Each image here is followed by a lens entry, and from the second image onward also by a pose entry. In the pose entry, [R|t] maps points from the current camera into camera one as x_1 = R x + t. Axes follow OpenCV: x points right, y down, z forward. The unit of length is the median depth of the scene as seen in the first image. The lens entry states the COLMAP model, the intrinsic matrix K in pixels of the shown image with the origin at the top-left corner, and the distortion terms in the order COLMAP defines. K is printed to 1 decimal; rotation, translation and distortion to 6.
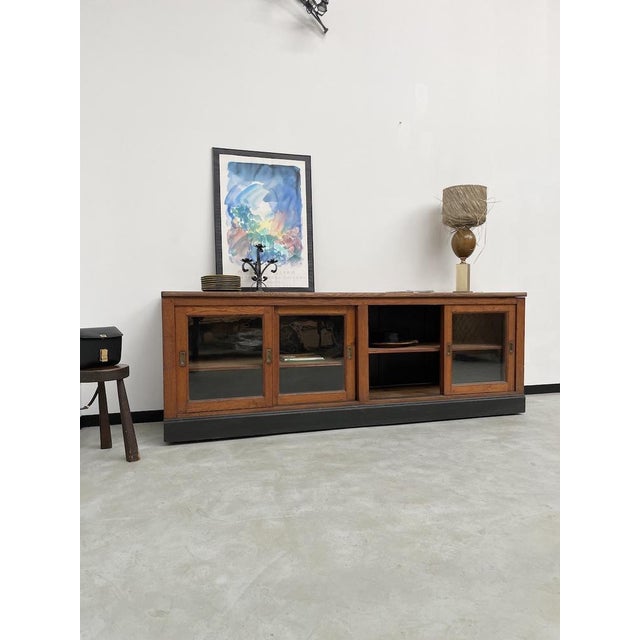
lens RADIAL K [[488.1, 0, 321.1], [0, 488.1, 323.3], [0, 0, 1]] dist [0.083879, -0.117777]
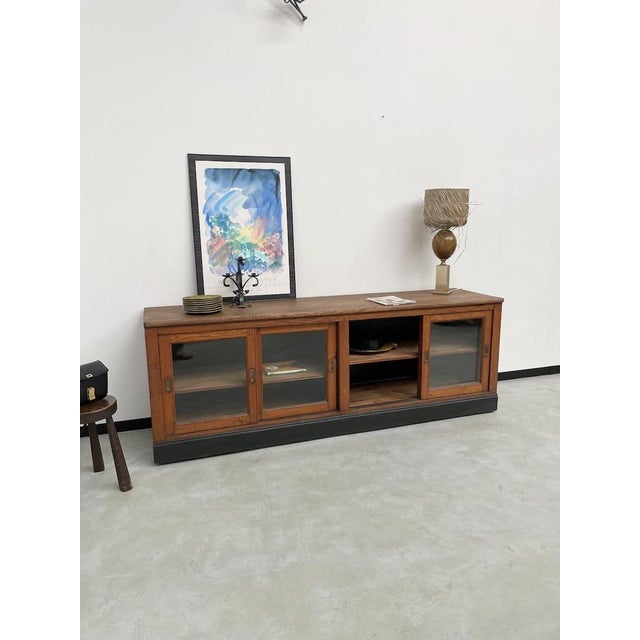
lens RADIAL K [[488.1, 0, 316.6], [0, 488.1, 315.9], [0, 0, 1]] dist [0.083879, -0.117777]
pose [[0.999576, -0.010551, 0.027133, 0.001172], [0.006569, 0.989718, 0.142880, -0.179564], [-0.028361, -0.142642, 0.989368, -0.003910]]
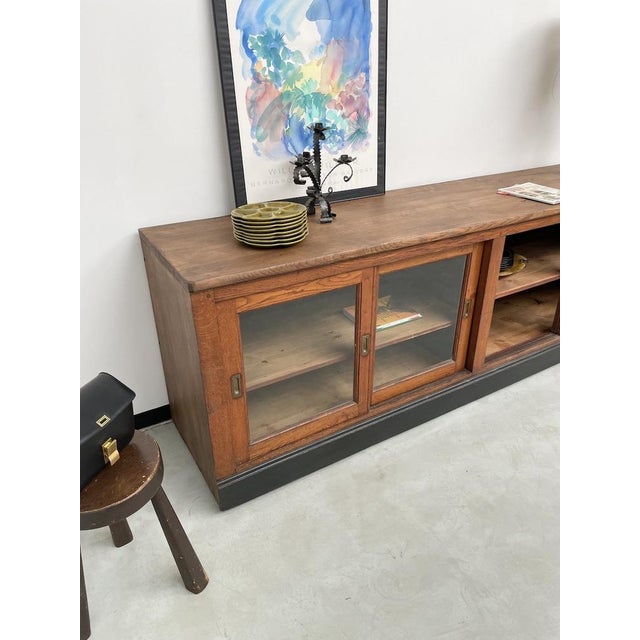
lens RADIAL K [[488.1, 0, 325.3], [0, 488.1, 316.4], [0, 0, 1]] dist [0.083879, -0.117777]
pose [[0.970390, -0.105733, 0.217171, -0.247425], [0.004139, 0.906249, 0.422724, -0.192346], [-0.241507, -0.409308, 0.879853, 0.438140]]
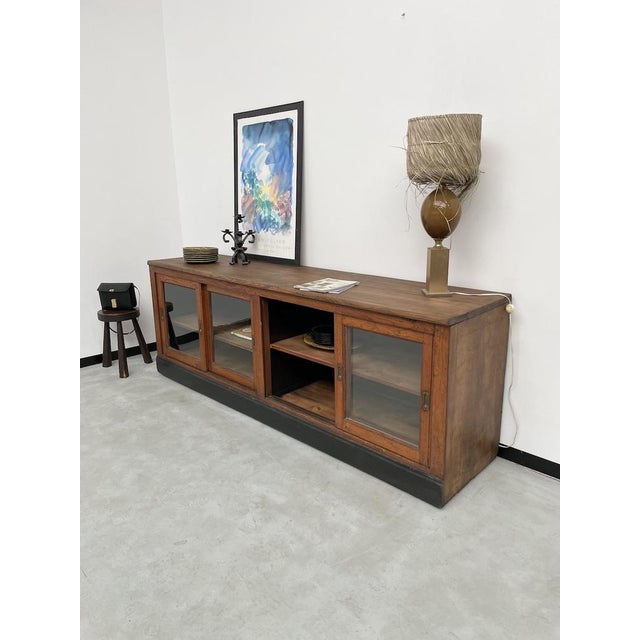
lens RADIAL K [[488.1, 0, 322.3], [0, 488.1, 323.9], [0, 0, 1]] dist [0.083879, -0.117777]
pose [[0.487102, 0.233301, -0.841607, 0.835264], [-0.027939, 0.967328, 0.251982, -0.197734], [0.872898, -0.099228, 0.477706, 0.626848]]
